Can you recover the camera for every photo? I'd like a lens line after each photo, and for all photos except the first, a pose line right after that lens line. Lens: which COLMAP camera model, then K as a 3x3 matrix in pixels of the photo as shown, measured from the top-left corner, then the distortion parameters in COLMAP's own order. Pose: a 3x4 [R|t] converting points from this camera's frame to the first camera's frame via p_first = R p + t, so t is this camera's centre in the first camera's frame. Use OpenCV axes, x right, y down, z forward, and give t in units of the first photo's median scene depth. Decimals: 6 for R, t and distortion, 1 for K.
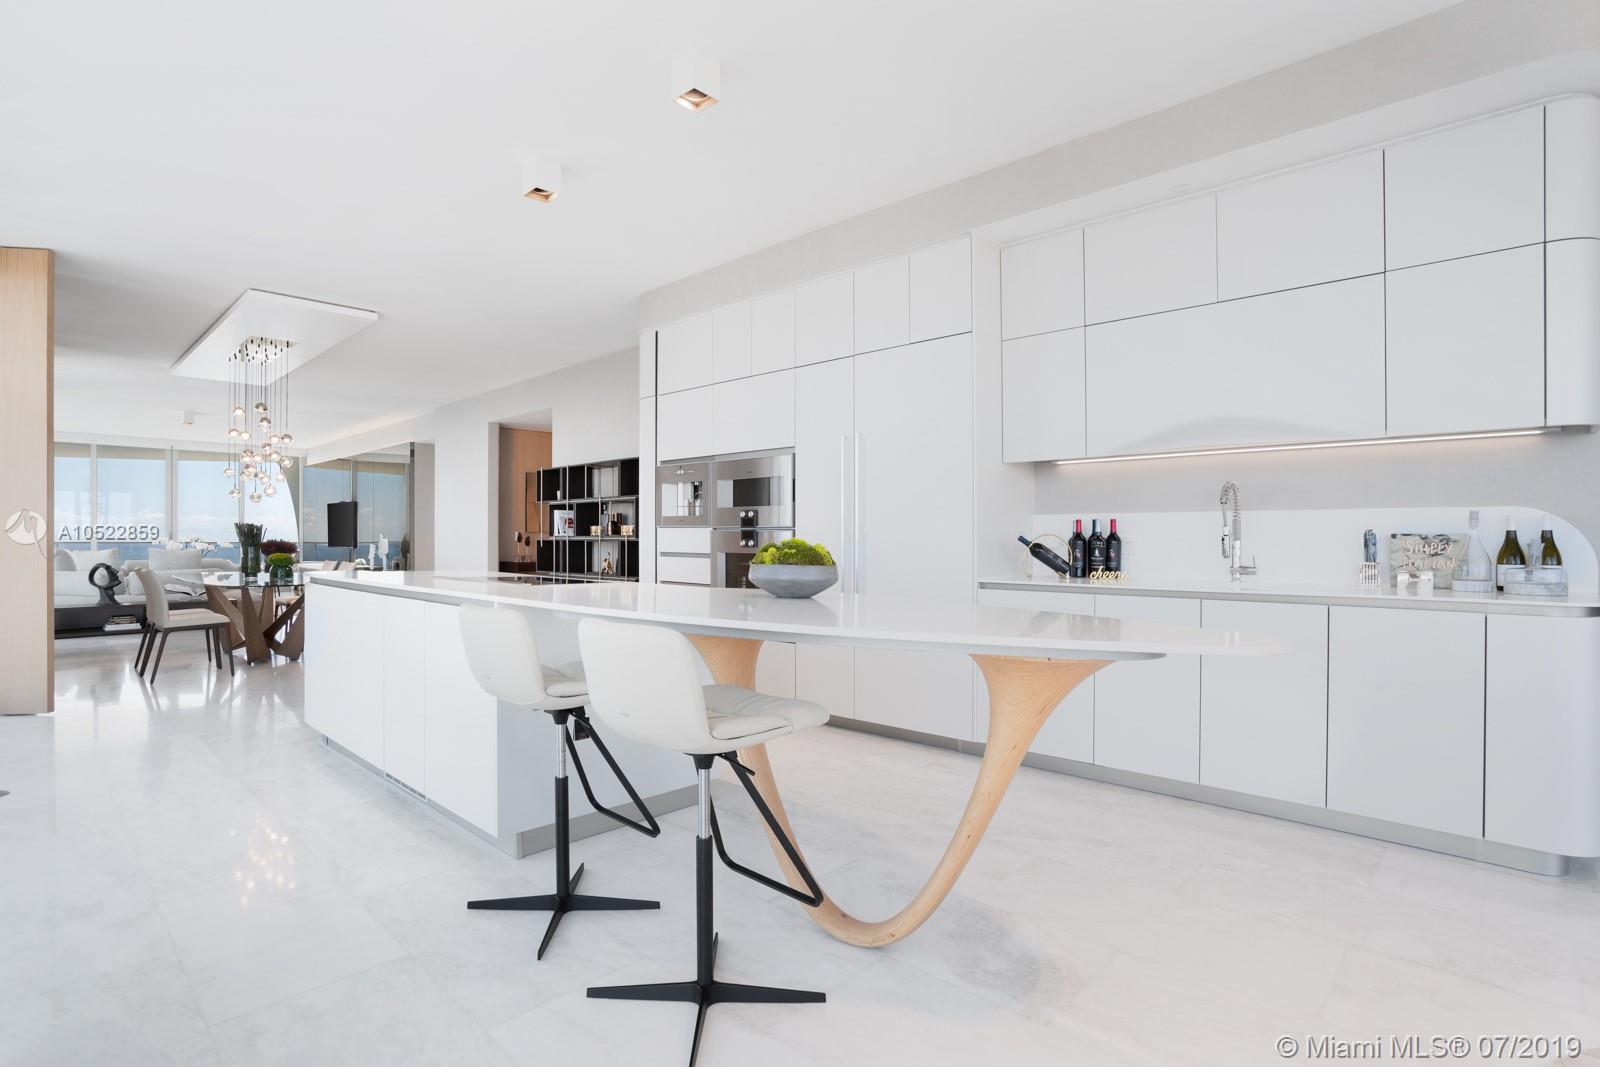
lens RADIAL K [[753.0, 0, 804.7], [0, 753.0, 535.7], [0, 0, 1]] dist [-0.015524, 0.001980]
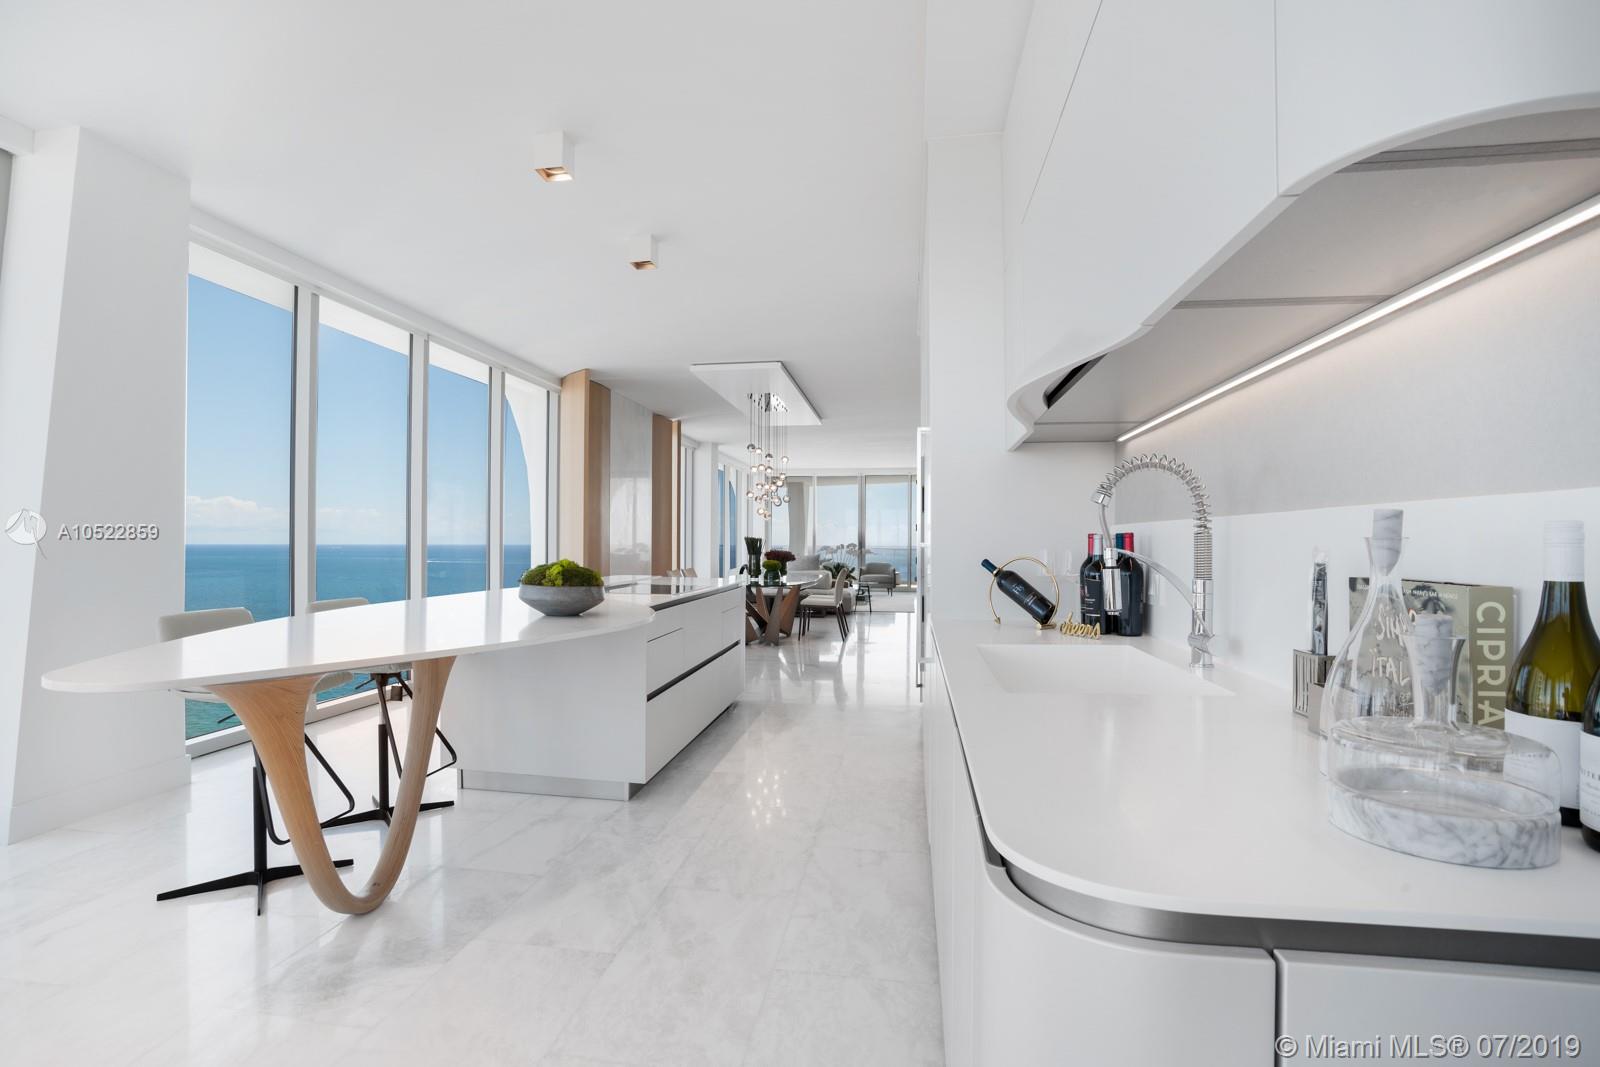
lens RADIAL K [[799.7, 0, 786.0], [0, 799.7, 535.2], [0, 0, 1]] dist [0.000478, 0.000170]
pose [[0.571660, -0.005312, -0.820473, 0.691879], [-0.001107, 0.999973, -0.007246, -0.013977], [0.820490, 0.005051, 0.571639, 0.391637]]
